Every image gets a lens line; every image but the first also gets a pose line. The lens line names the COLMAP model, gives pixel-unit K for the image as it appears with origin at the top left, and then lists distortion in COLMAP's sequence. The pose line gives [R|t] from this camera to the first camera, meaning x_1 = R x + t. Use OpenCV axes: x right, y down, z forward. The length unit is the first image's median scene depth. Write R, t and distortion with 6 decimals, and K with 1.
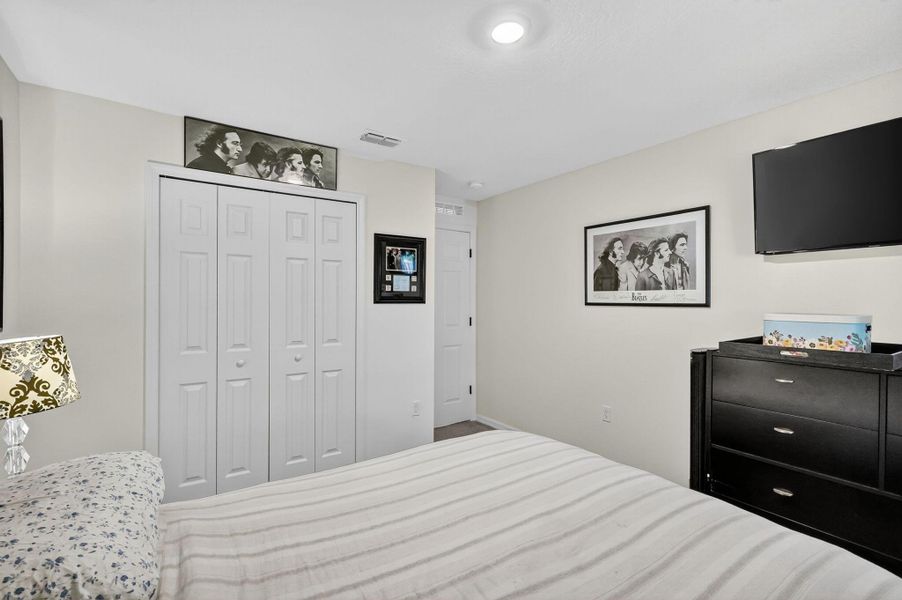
lens RADIAL K [[422.2, 0, 451.0], [0, 422.2, 300.0], [0, 0, 1]] dist [0.002024, 0.000173]
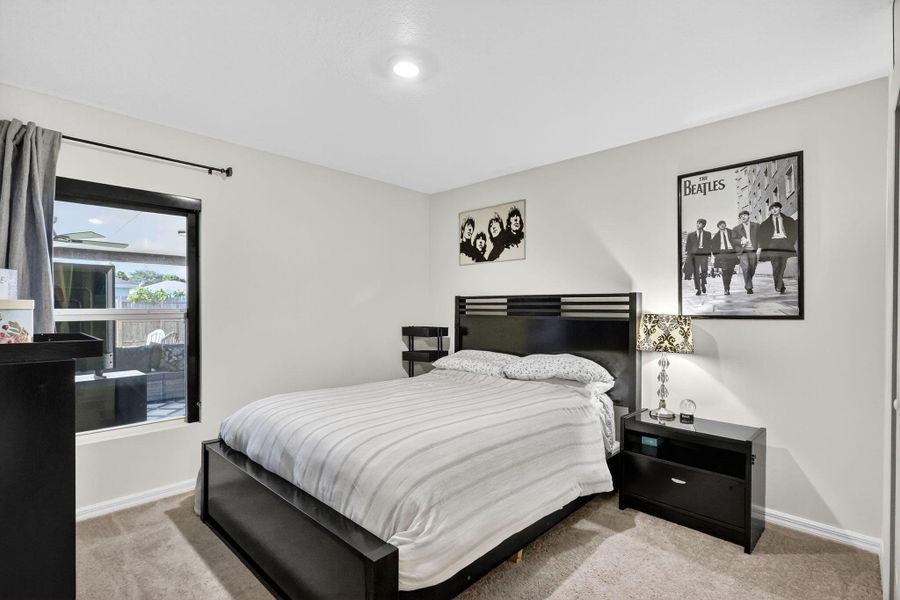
lens RADIAL K [[421.2, 0, 450.0], [0, 421.2, 300.0], [0, 0, 1]] dist [0.002024, 0.000173]
pose [[-0.980997, -0.010979, -0.193712, 0.368188], [-0.009702, 0.999924, -0.007543, 0.045185], [0.193781, -0.005520, -0.981029, 2.537094]]
